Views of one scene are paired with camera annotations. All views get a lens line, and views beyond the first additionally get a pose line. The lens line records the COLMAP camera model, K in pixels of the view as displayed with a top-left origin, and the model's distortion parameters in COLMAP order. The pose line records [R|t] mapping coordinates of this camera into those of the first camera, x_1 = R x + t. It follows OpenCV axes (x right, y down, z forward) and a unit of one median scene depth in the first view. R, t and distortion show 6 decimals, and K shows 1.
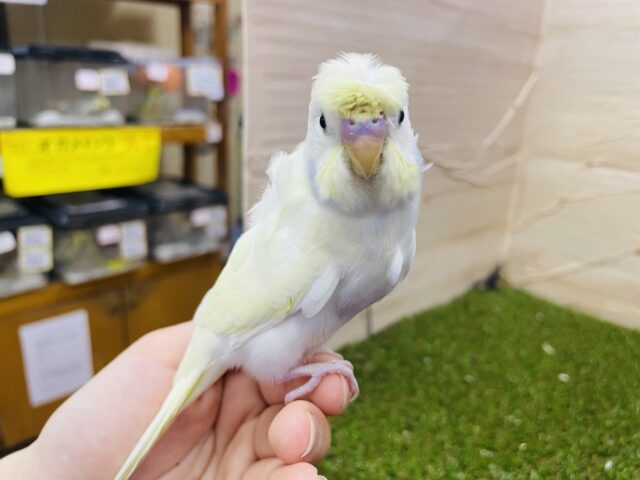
lens RADIAL K [[494.1, 0, 323.1], [0, 494.1, 237.0], [0, 0, 1]] dist [0.038582, -0.101791]
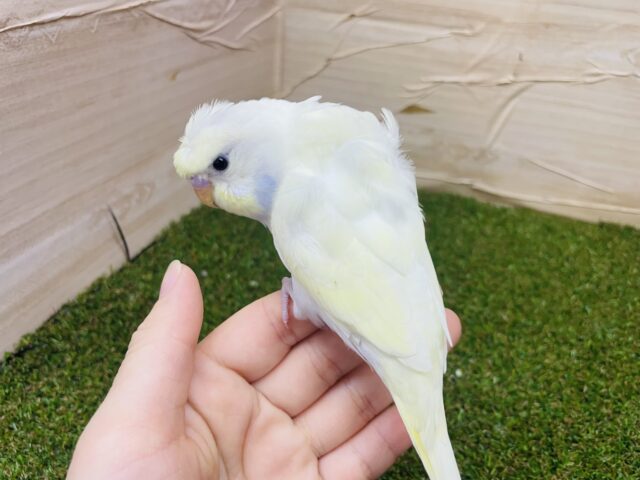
lens RADIAL K [[493.1, 0, 319.8], [0, 493.1, 232.4], [0, 0, 1]] dist [0.040785, -0.103920]
pose [[0.902072, -0.205290, 0.379635, 0.069284], [0.096727, 0.953417, 0.285729, -0.036499], [-0.420608, -0.221027, 0.879907, 0.159296]]
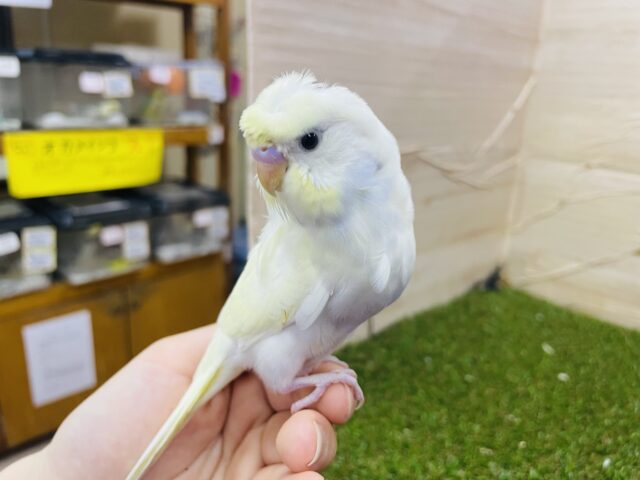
lens RADIAL K [[493.1, 0, 319.8], [0, 493.1, 232.4], [0, 0, 1]] dist [0.040785, -0.103920]
pose [[0.999960, 0.000166, -0.008941, -0.001690], [-0.000262, 0.999943, -0.010694, -0.001094], [0.008938, 0.010696, 0.999903, -0.014586]]
